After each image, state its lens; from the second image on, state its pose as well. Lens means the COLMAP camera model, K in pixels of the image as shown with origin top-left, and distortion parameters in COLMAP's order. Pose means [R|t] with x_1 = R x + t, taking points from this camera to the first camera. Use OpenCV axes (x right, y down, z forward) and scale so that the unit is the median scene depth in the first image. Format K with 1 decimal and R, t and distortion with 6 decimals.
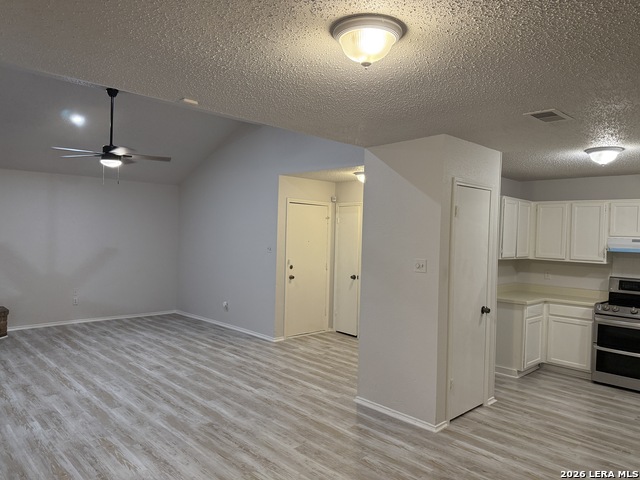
lens RADIAL K [[453.9, 0, 320.0], [0, 453.9, 240.0], [0, 0, 1]] dist [0.059772, -0.070328]
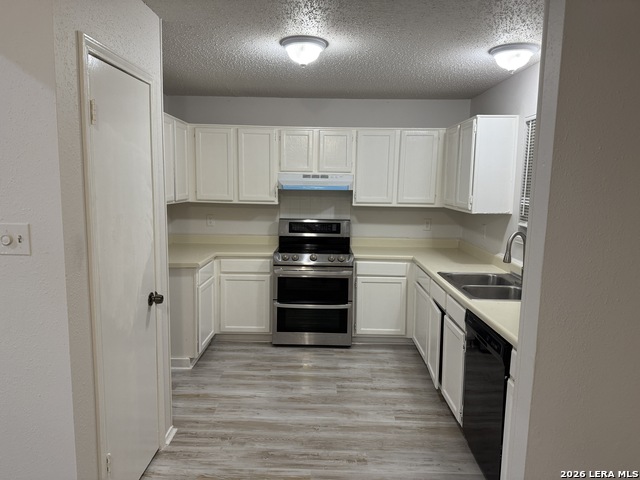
lens RADIAL K [[447.2, 0, 320.0], [0, 447.2, 240.0], [0, 0, 1]] dist [0.169055, -0.307584]
pose [[0.704430, -0.108563, 0.701422, 0.091347], [0.012380, 0.989962, 0.140788, 0.001596], [-0.709666, -0.090492, 0.698703, 0.370042]]
